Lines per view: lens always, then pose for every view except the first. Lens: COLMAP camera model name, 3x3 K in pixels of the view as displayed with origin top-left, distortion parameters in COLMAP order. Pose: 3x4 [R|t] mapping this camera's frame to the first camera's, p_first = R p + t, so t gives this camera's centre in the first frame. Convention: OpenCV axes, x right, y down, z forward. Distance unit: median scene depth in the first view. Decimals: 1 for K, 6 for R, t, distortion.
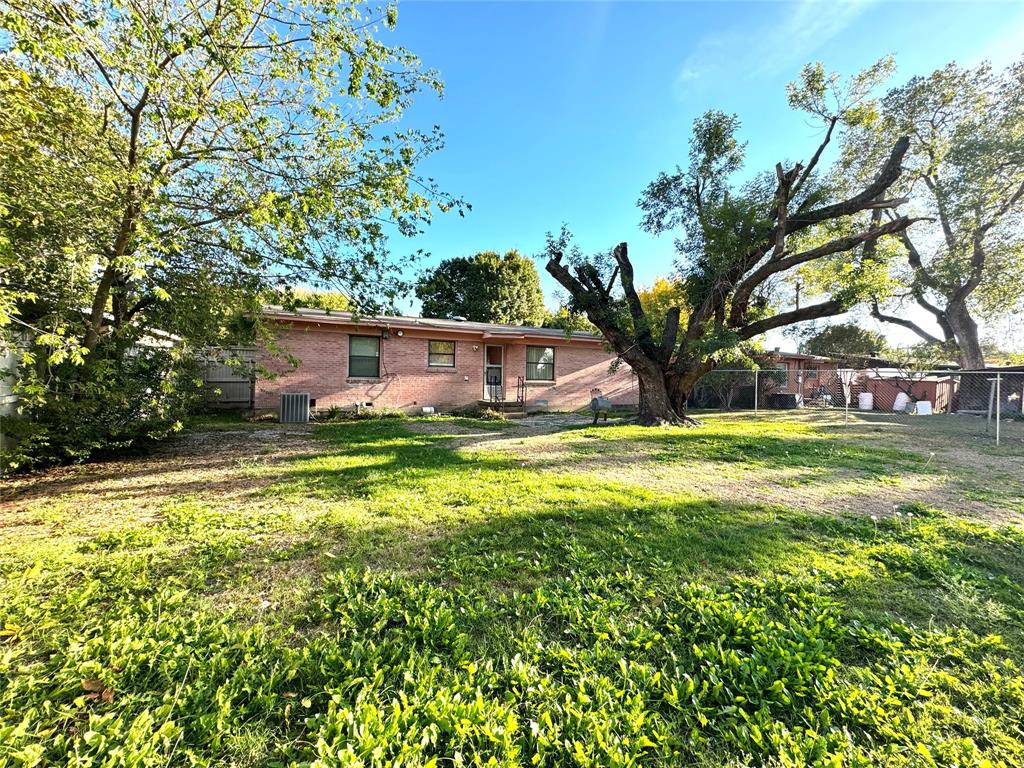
lens RADIAL K [[411.8, 0, 513.3], [0, 411.8, 384.1], [0, 0, 1]] dist [0.002567, 0.000227]
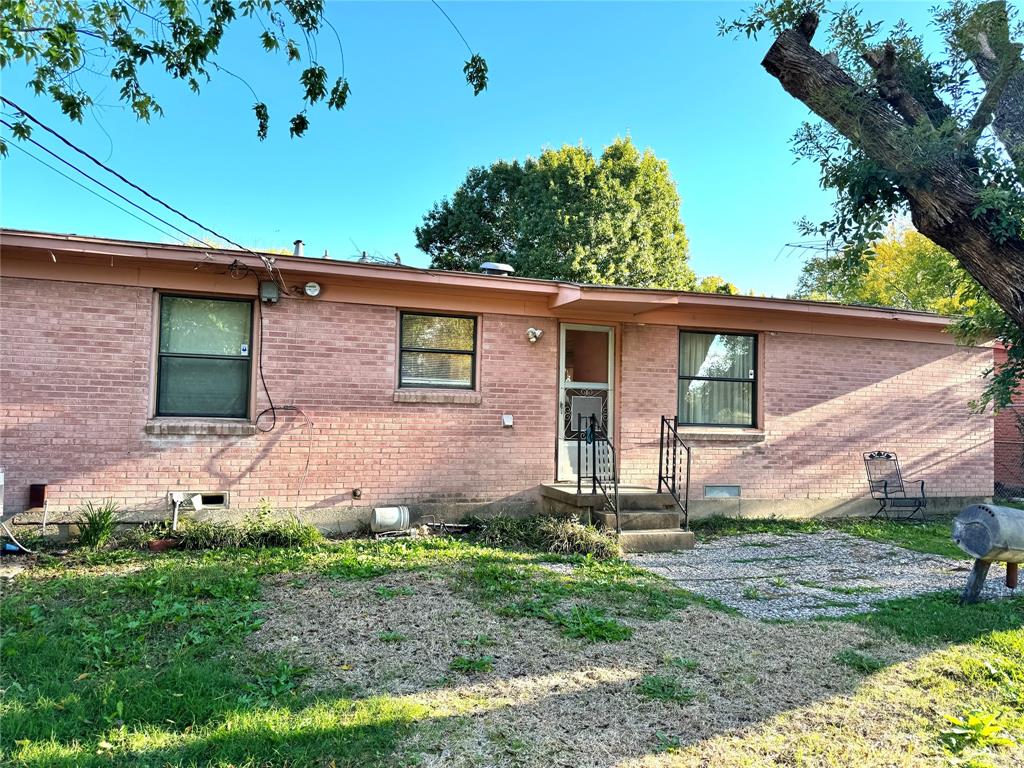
lens RADIAL K [[724.2, 0, 511.1], [0, 724.2, 385.3], [0, 0, 1]] dist [0.043318, 0.000302]
pose [[0.991143, -0.000567, -0.132798, -0.026639], [-0.006600, 0.998545, -0.053519, -0.010403], [0.132635, 0.053922, 0.989697, 0.351482]]
